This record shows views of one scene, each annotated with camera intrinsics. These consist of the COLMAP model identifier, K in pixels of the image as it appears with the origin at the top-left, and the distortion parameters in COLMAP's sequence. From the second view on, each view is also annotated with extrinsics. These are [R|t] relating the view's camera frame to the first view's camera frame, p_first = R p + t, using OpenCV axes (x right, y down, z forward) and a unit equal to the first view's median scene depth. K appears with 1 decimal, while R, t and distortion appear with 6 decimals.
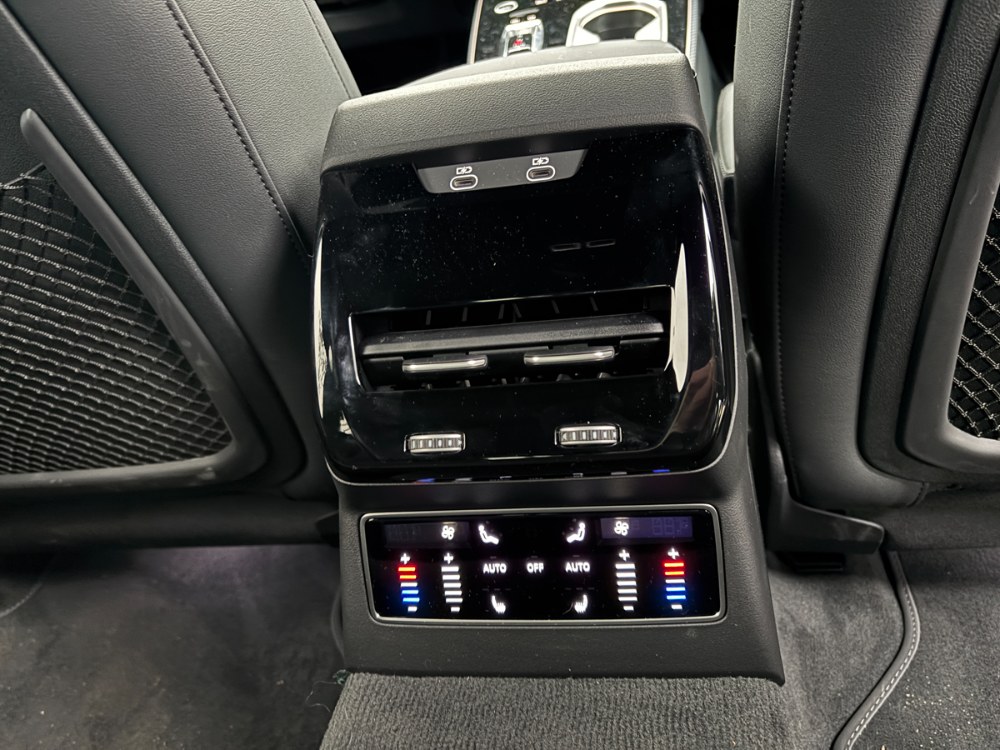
lens RADIAL K [[766.7, 0, 499.2], [0, 766.7, 376.9], [0, 0, 1]] dist [-0.009448, 0.009318]
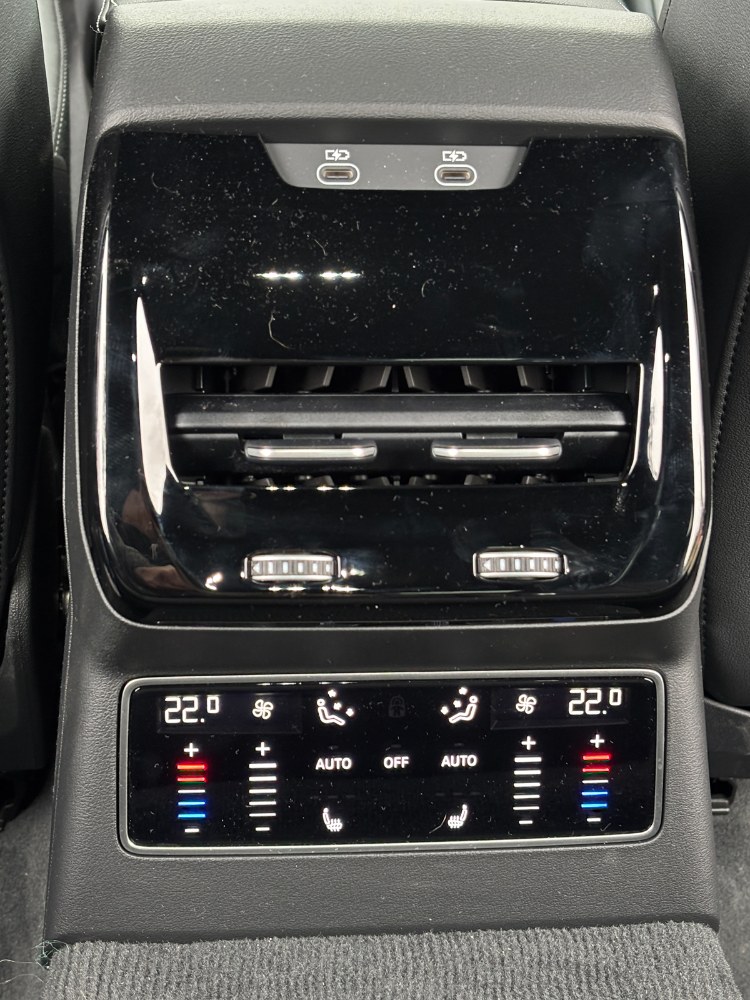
lens RADIAL K [[1695.7, 0, 375.3], [0, 1695.7, 502.7], [0, 0, 1]] dist [0.113727, 0.000000]
pose [[0.955591, 0.050998, 0.290249, -0.424781], [-0.057114, 0.998288, 0.012635, 0.006718], [-0.289108, -0.028651, 0.956868, -0.413556]]
